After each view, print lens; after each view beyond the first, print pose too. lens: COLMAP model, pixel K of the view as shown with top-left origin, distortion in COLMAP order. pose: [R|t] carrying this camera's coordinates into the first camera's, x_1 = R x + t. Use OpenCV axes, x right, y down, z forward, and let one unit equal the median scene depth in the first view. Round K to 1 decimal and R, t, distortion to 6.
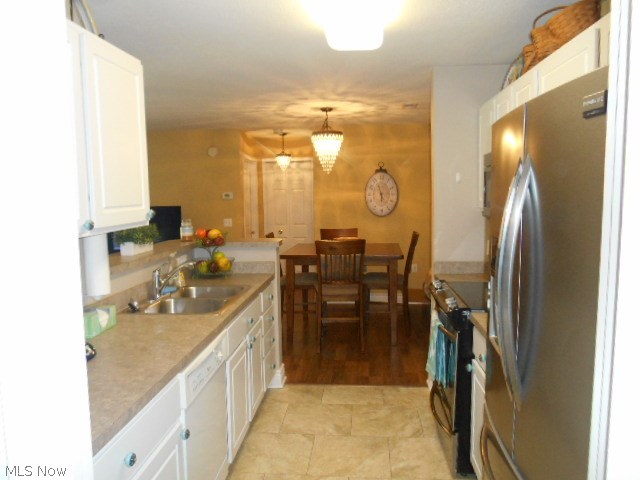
lens RADIAL K [[482.3, 0, 312.5], [0, 482.3, 230.4], [0, 0, 1]] dist [-0.007519, -0.000979]
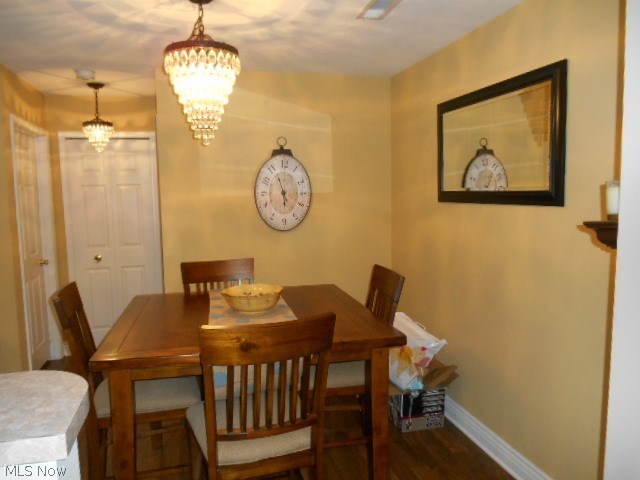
lens RADIAL K [[482.3, 0, 312.5], [0, 482.3, 230.4], [0, 0, 1]] dist [-0.007519, -0.000979]
pose [[0.941263, -0.031393, 0.336212, -0.018433], [0.030638, 0.999502, 0.007550, -0.030470], [-0.336282, 0.003195, 0.941756, 0.403744]]
